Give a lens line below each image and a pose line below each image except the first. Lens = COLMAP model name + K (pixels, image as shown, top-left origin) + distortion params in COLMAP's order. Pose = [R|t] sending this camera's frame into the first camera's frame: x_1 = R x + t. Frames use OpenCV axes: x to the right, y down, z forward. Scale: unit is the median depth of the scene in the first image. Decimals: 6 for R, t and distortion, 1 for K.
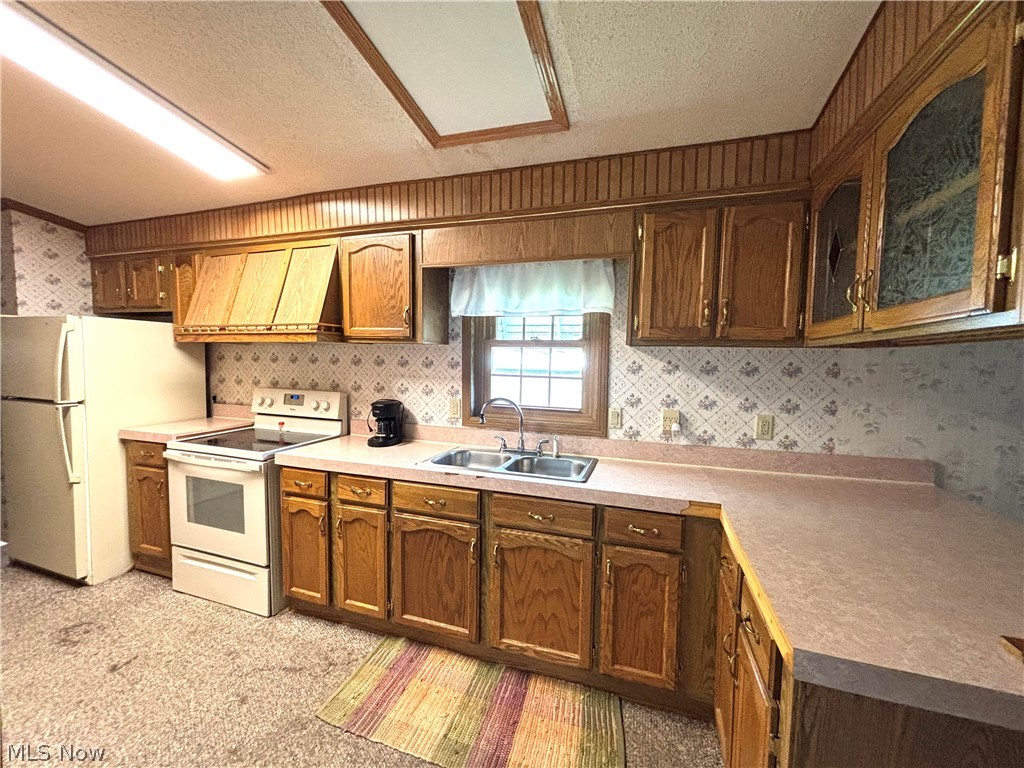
lens RADIAL K [[411.8, 0, 512.0], [0, 411.8, 384.0], [0, 0, 1]] dist [-0.002688, -0.000441]
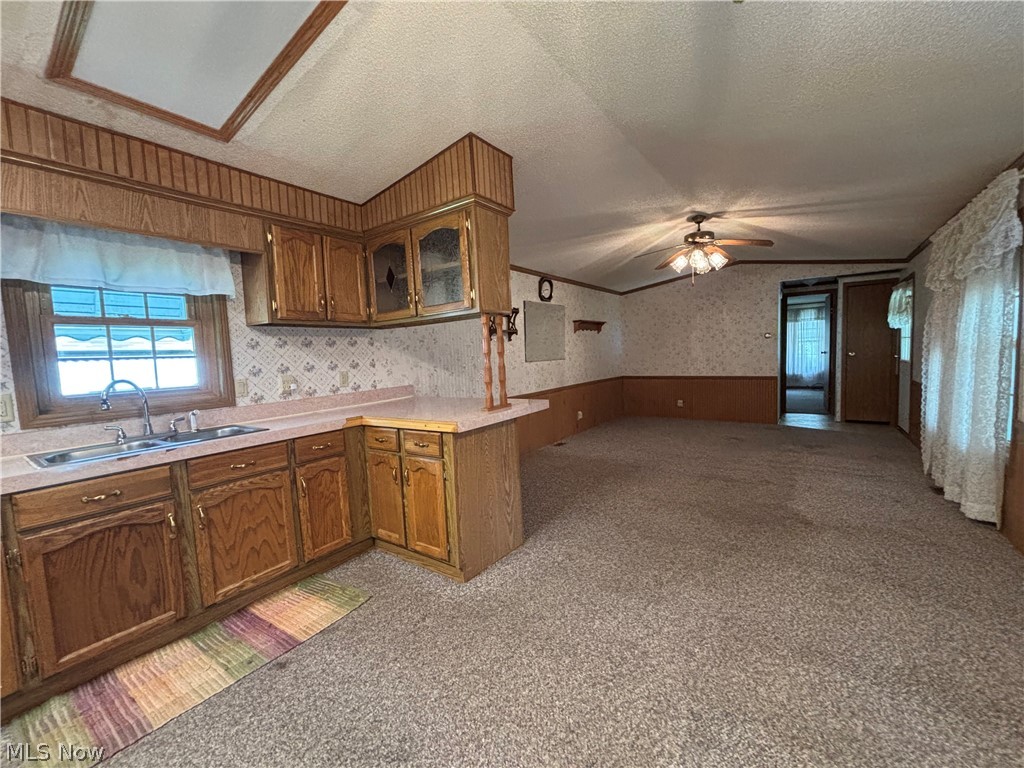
lens RADIAL K [[411.8, 0, 512.0], [0, 411.8, 384.0], [0, 0, 1]] dist [-0.002688, -0.000441]
pose [[0.298082, -0.102503, 0.949021, -0.623898], [0.110257, 0.991260, 0.072435, 0.072604], [-0.948151, 0.083044, 0.306778, -0.085676]]
